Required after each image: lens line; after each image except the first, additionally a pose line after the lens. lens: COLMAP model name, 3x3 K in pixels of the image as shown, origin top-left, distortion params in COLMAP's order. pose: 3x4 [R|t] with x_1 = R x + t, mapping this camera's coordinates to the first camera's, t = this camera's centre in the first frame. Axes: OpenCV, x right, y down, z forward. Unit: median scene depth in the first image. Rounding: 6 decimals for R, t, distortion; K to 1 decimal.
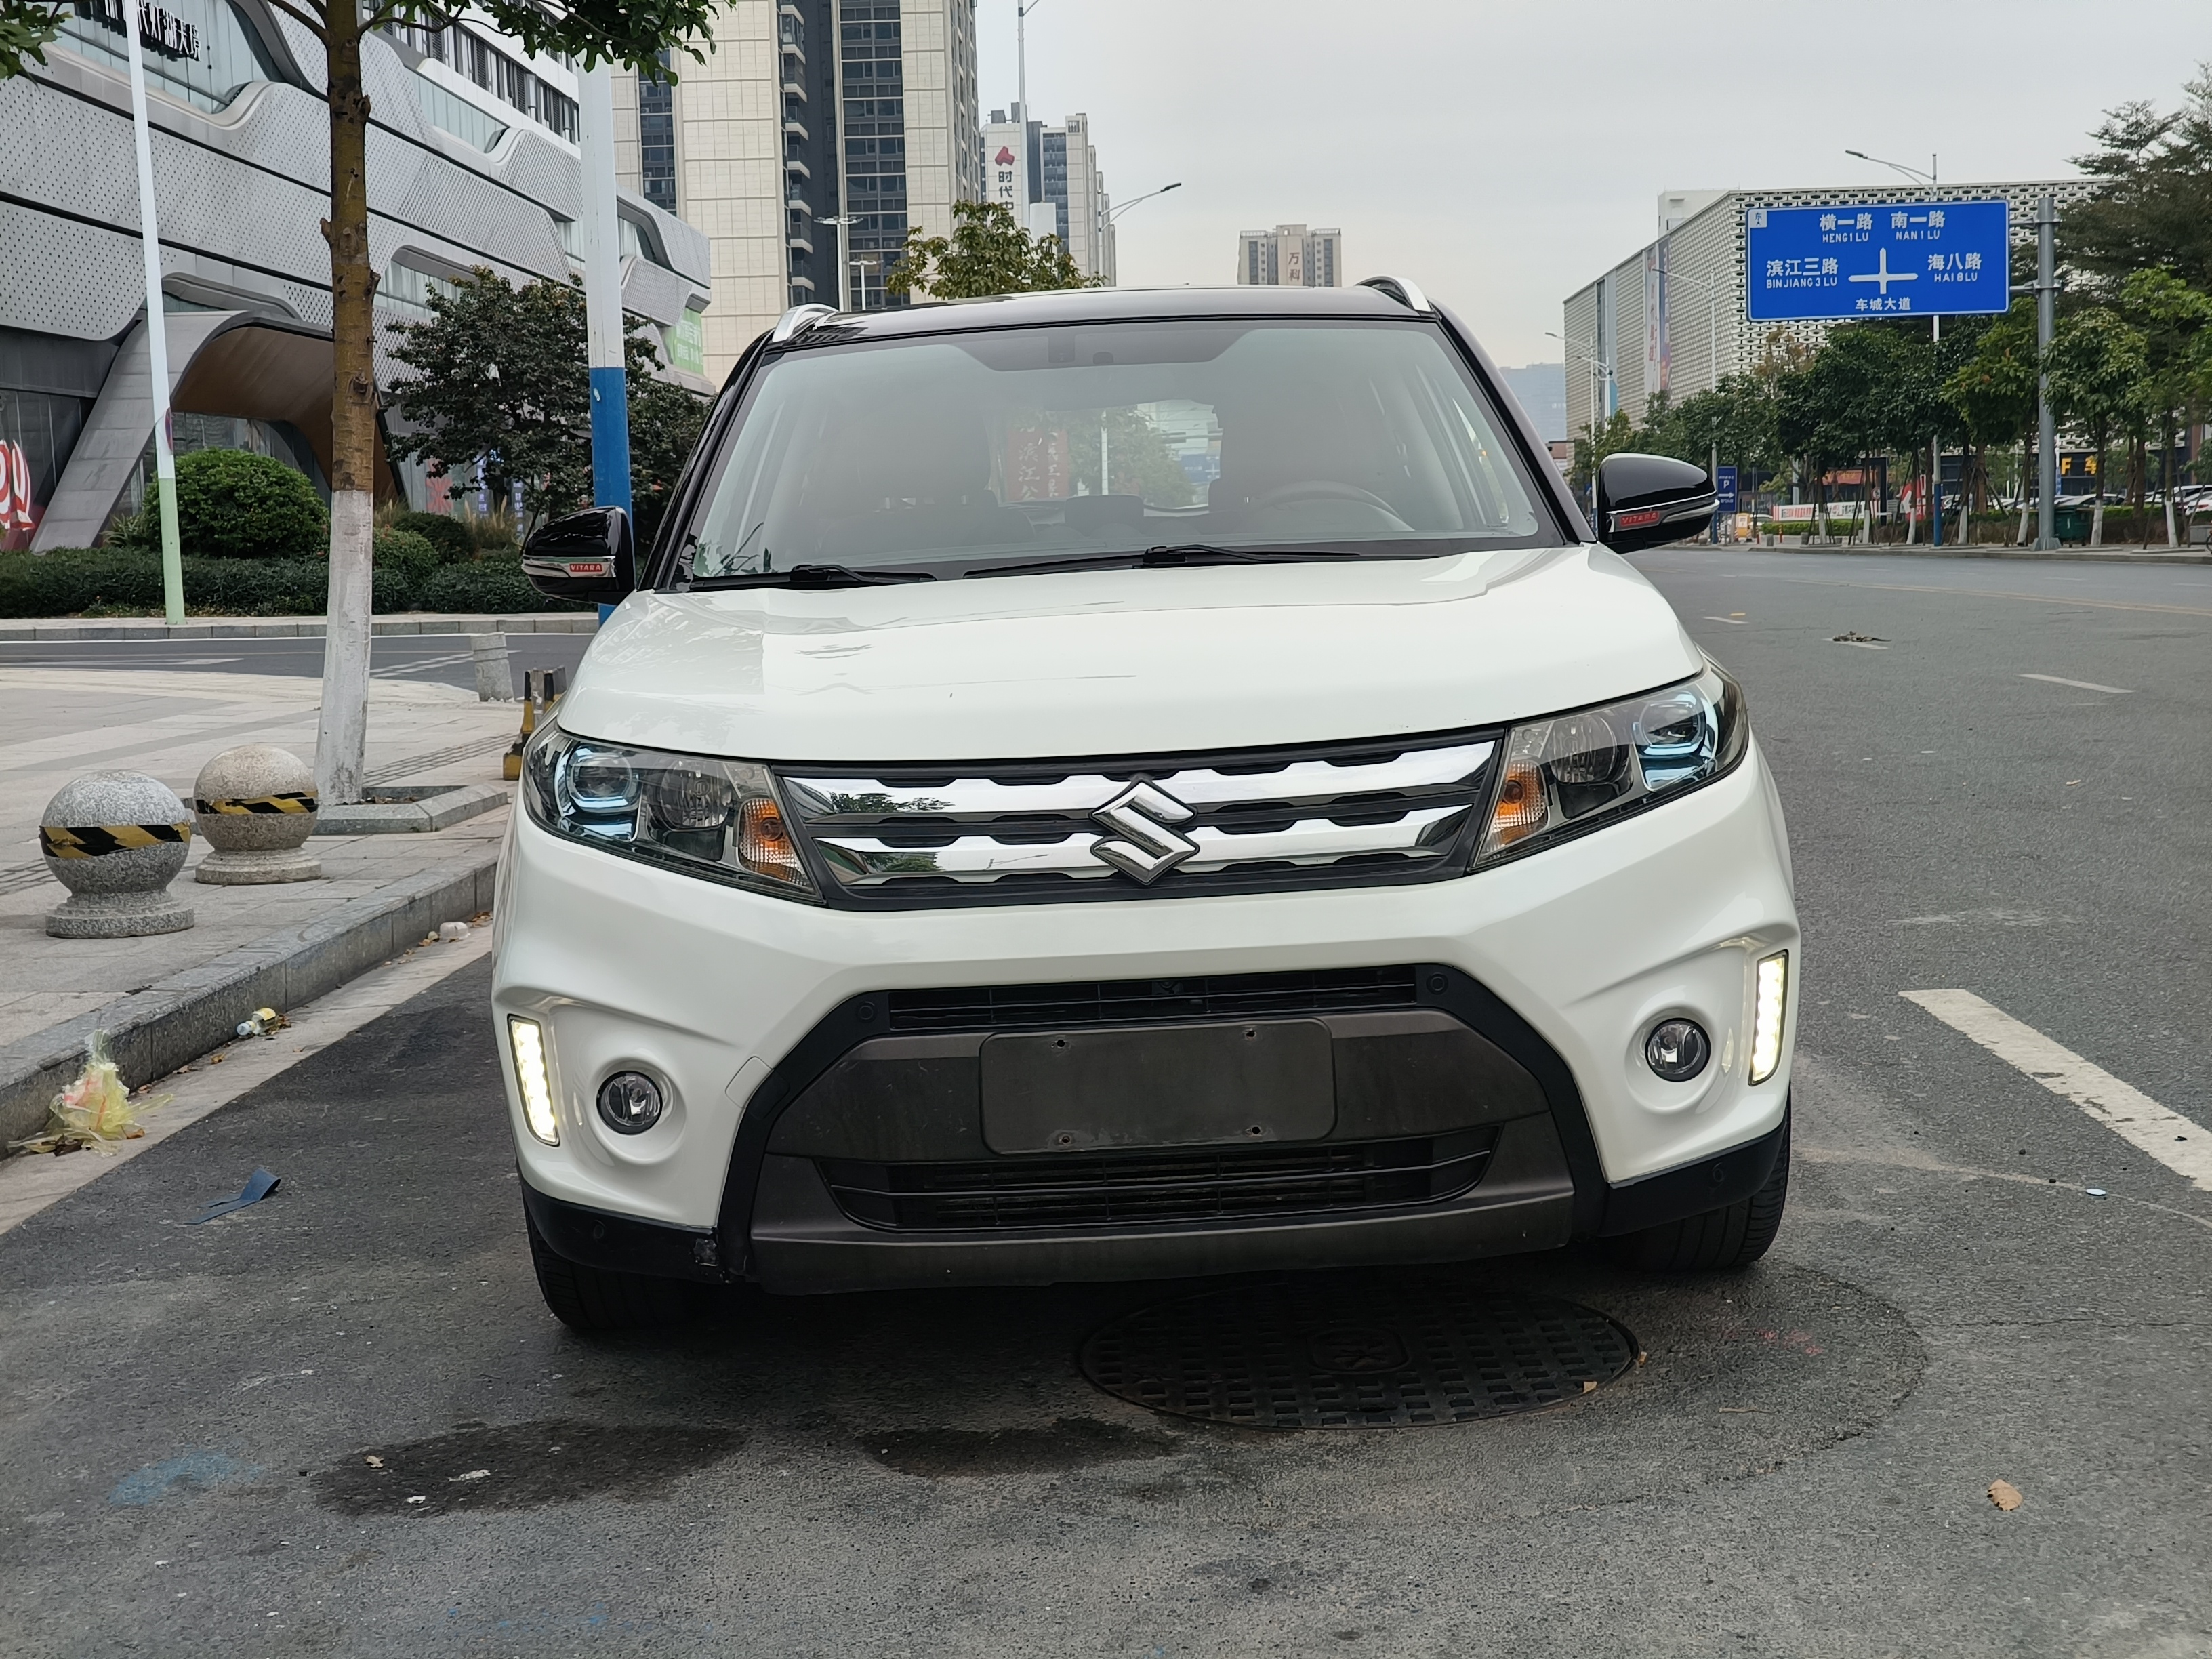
lens RADIAL K [[2940.7, 0, 1098.9], [0, 2940.7, 831.3], [0, 0, 1]] dist [0.051490, 0.000000]
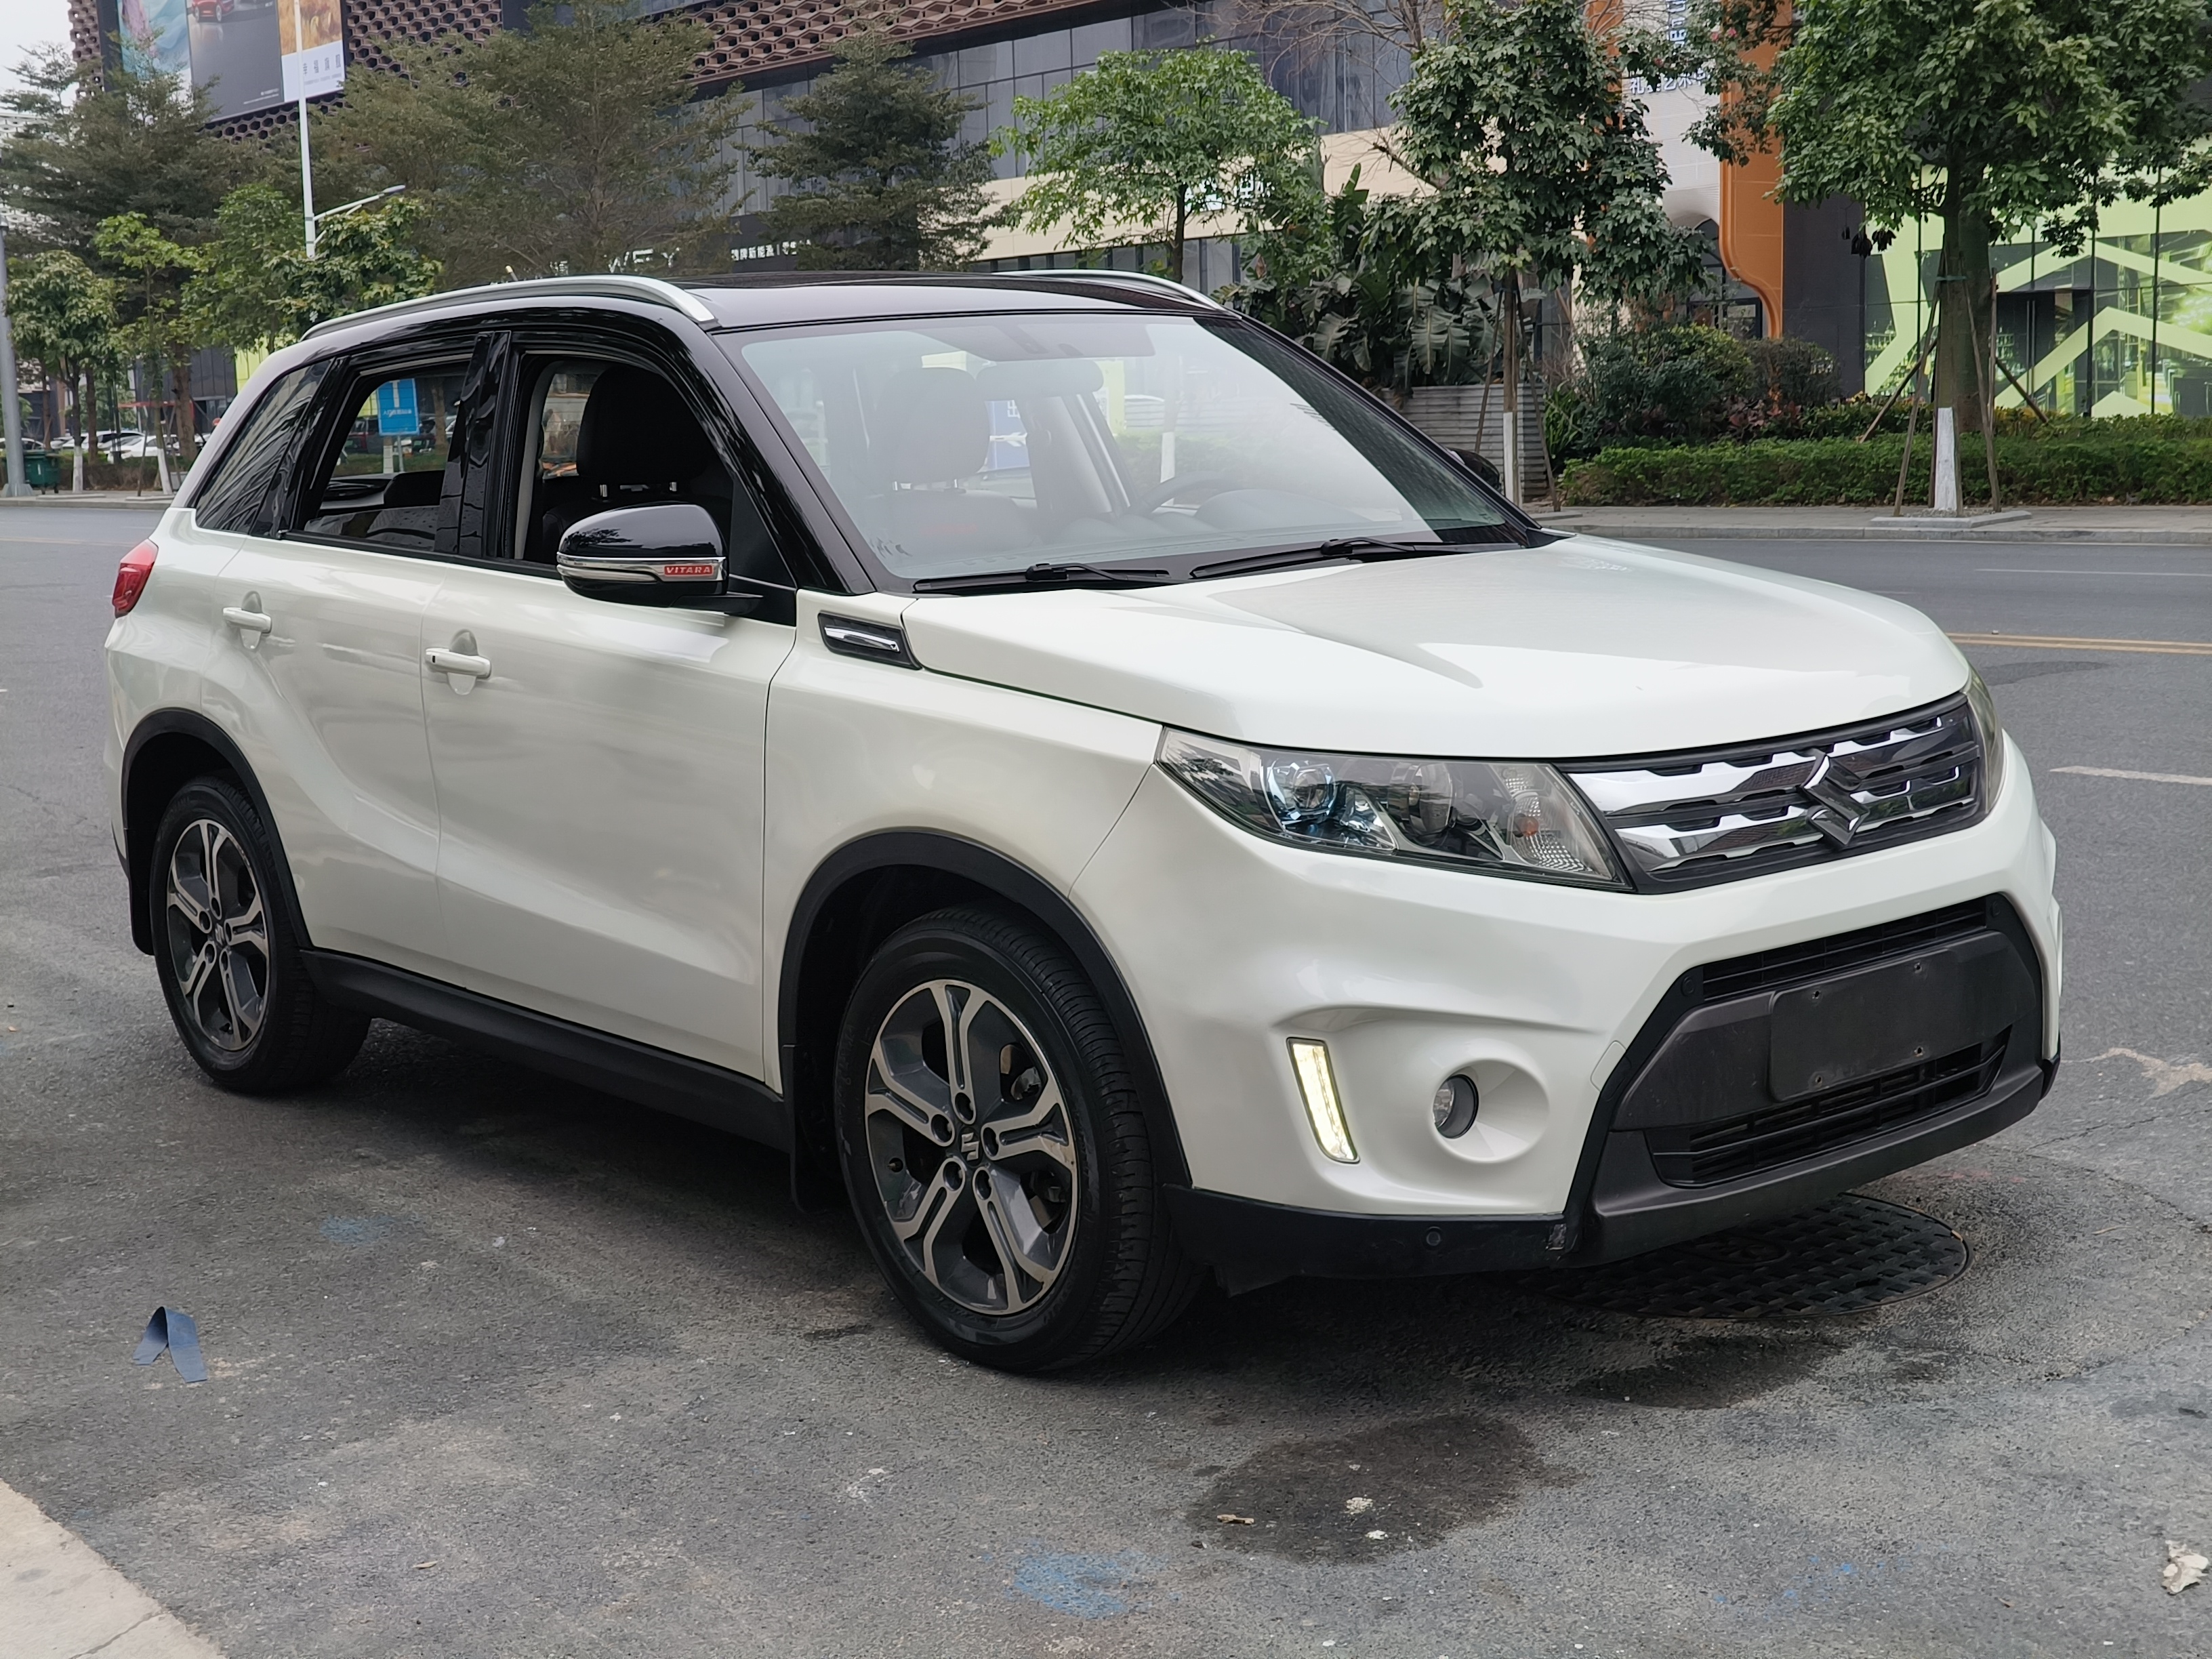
lens RADIAL K [[2940.7, 0, 1083.7], [0, 2940.7, 898.2], [0, 0, 1]] dist [0.051490, 0.000000]
pose [[0.759023, -0.090088, 0.644801, -0.883928], [0.063397, 0.995901, 0.064515, -0.050953], [-0.647970, -0.008090, 0.761623, 0.311548]]
